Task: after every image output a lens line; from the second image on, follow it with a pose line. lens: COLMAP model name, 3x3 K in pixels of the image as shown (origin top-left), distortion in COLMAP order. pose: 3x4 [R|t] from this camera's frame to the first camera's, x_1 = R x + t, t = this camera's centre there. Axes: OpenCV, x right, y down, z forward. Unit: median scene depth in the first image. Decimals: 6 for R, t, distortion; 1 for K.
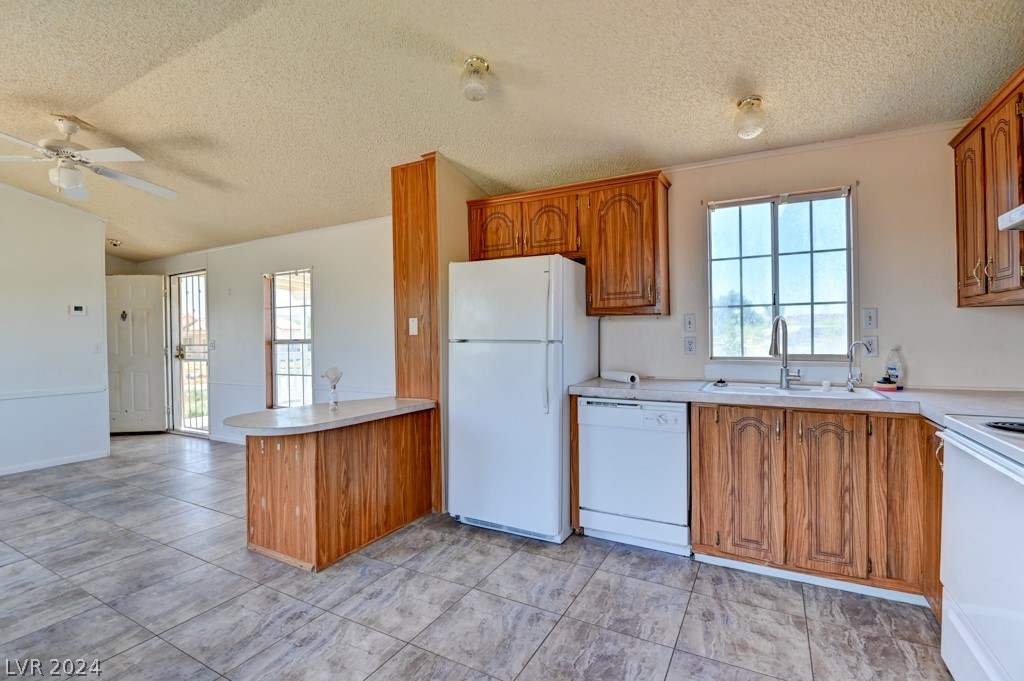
lens RADIAL K [[472.5, 0, 505.4], [0, 472.5, 338.6], [0, 0, 1]] dist [-0.006002, -0.006093]
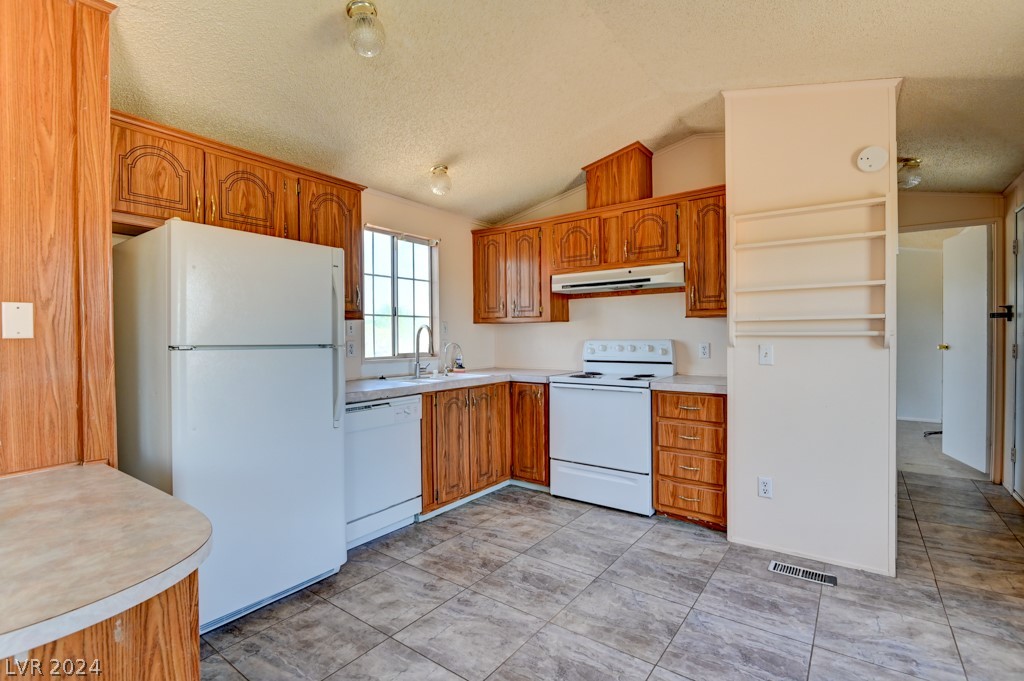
lens RADIAL K [[472.5, 0, 520.3], [0, 472.5, 334.3], [0, 0, 1]] dist [-0.006002, -0.006093]
pose [[0.124533, 0.008845, 0.992176, -0.686508], [0.009844, 0.999900, -0.010149, -0.002648], [-0.992167, 0.011031, 0.124434, 0.509593]]
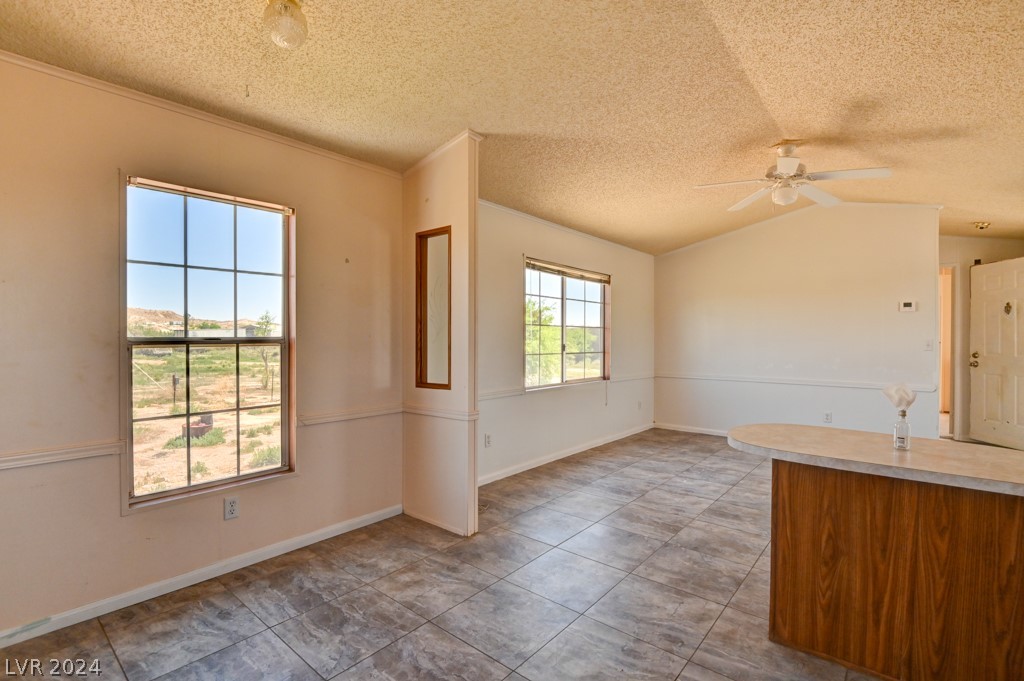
lens RADIAL K [[472.5, 0, 512.7], [0, 472.5, 339.5], [0, 0, 1]] dist [-0.006002, -0.006093]
pose [[-0.189575, 0.013645, -0.981771, 0.361083], [-0.002548, 0.999893, 0.014389, -0.005328], [0.981863, 0.005229, -0.189520, 0.612393]]
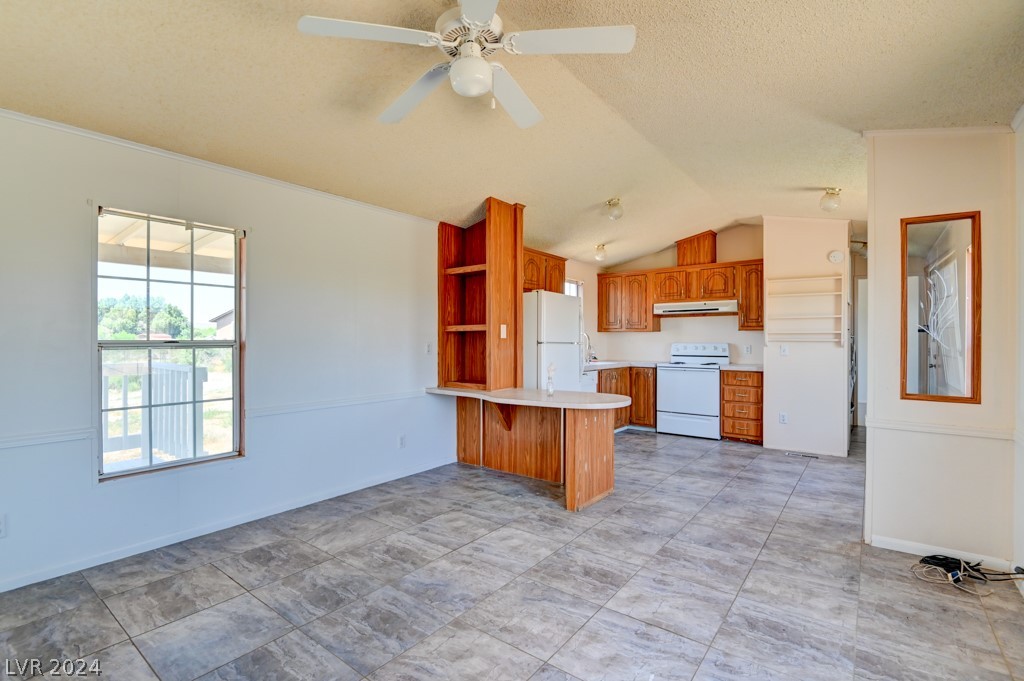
lens RADIAL K [[472.5, 0, 508.3], [0, 472.5, 342.2], [0, 0, 1]] dist [-0.006002, -0.006093]
pose [[0.151628, 0.005334, 0.988423, -1.676834], [-0.000966, 0.999986, -0.005248, 0.011493], [-0.988437, -0.000160, 0.151631, 0.930950]]
